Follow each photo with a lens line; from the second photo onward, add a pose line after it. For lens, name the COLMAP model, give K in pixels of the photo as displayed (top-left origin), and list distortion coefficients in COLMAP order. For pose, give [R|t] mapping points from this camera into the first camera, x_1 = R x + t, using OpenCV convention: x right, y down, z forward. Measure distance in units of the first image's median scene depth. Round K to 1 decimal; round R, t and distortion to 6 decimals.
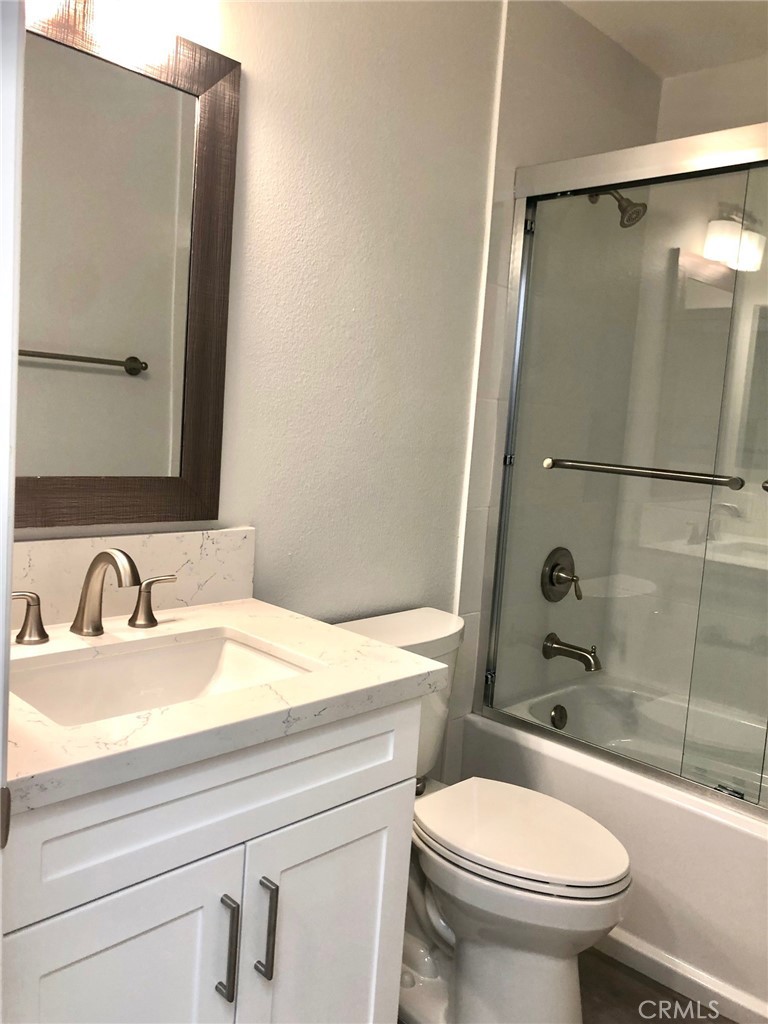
lens RADIAL K [[846.5, 0, 388.0], [0, 846.5, 506.3], [0, 0, 1]] dist [0.055870, -0.032763]
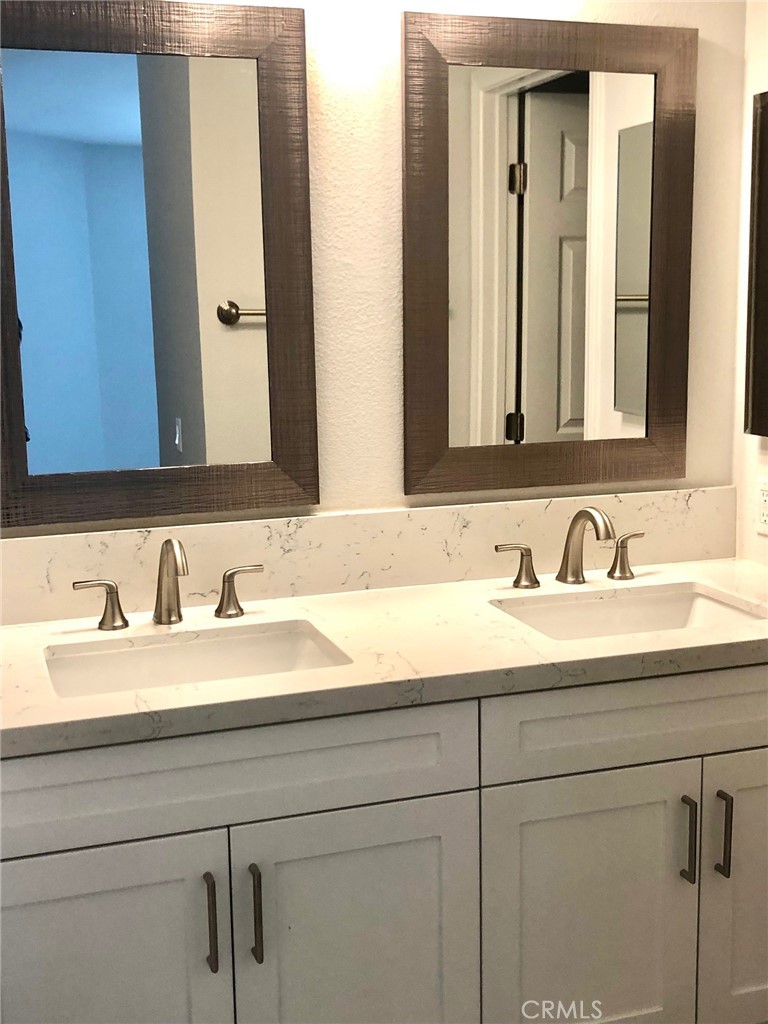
lens RADIAL K [[1260.1, 0, 385.1], [0, 1260.1, 512.3], [0, 0, 1]] dist [-0.114374, 0.000000]
pose [[0.888393, 0.001183, -0.459082, 0.189650], [0.022061, 0.998731, 0.045266, -0.022277], [0.458553, -0.050341, 0.887240, -0.577300]]
